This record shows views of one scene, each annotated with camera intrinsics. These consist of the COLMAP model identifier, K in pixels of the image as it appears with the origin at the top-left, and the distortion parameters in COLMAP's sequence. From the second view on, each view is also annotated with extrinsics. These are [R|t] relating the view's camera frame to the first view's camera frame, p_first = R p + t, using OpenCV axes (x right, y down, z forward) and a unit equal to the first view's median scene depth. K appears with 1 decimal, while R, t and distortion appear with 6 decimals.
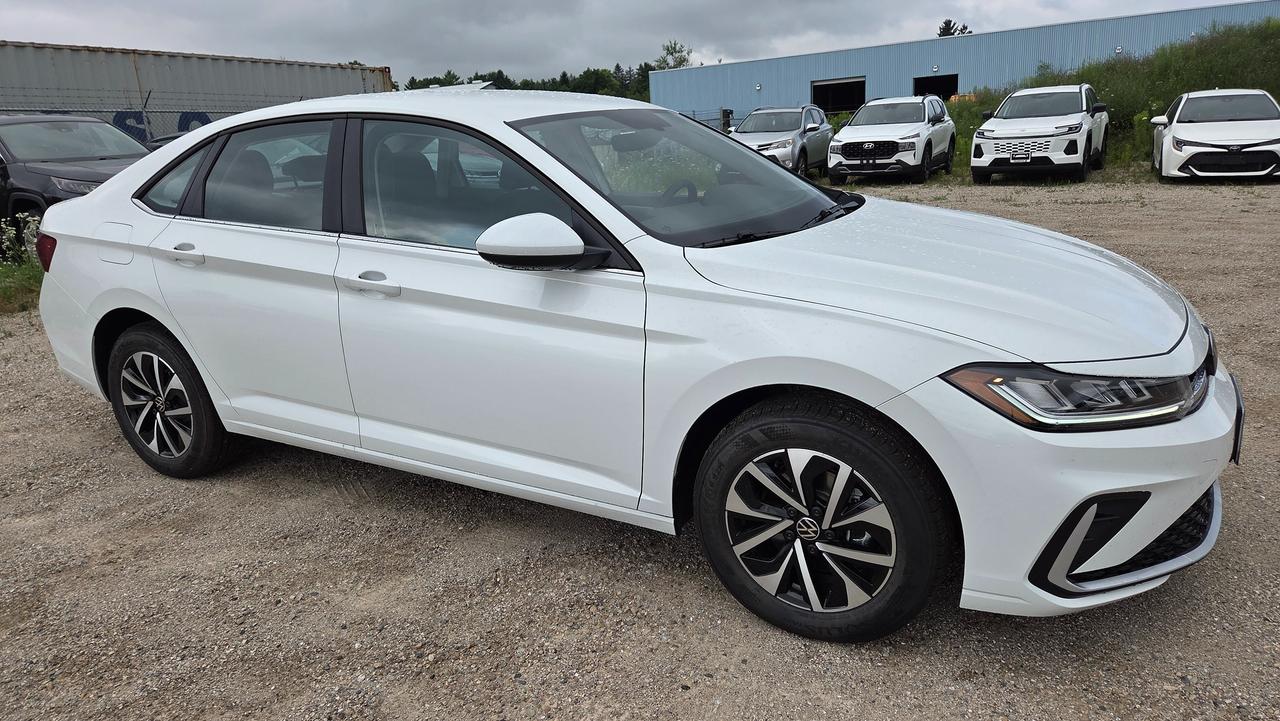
lens RADIAL K [[851.6, 0, 631.3], [0, 851.6, 369.0], [0, 0, 1]] dist [0.035037, -0.003994]
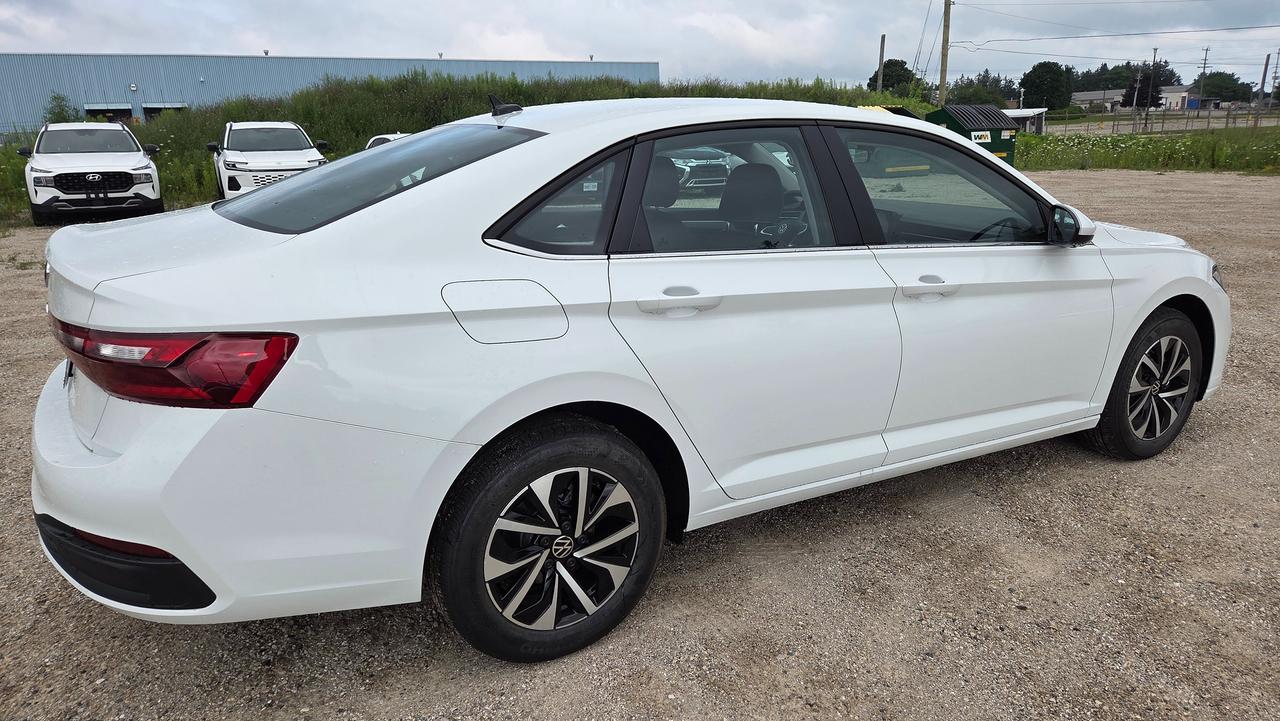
lens RADIAL K [[851.6, 0, 645.2], [0, 851.6, 360.2], [0, 0, 1]] dist [0.035037, -0.003994]
pose [[0.502818, -0.185754, 0.844198, -0.711179], [0.227929, 0.970565, 0.077801, -0.090917], [-0.833800, 0.153298, 0.530356, 0.399049]]
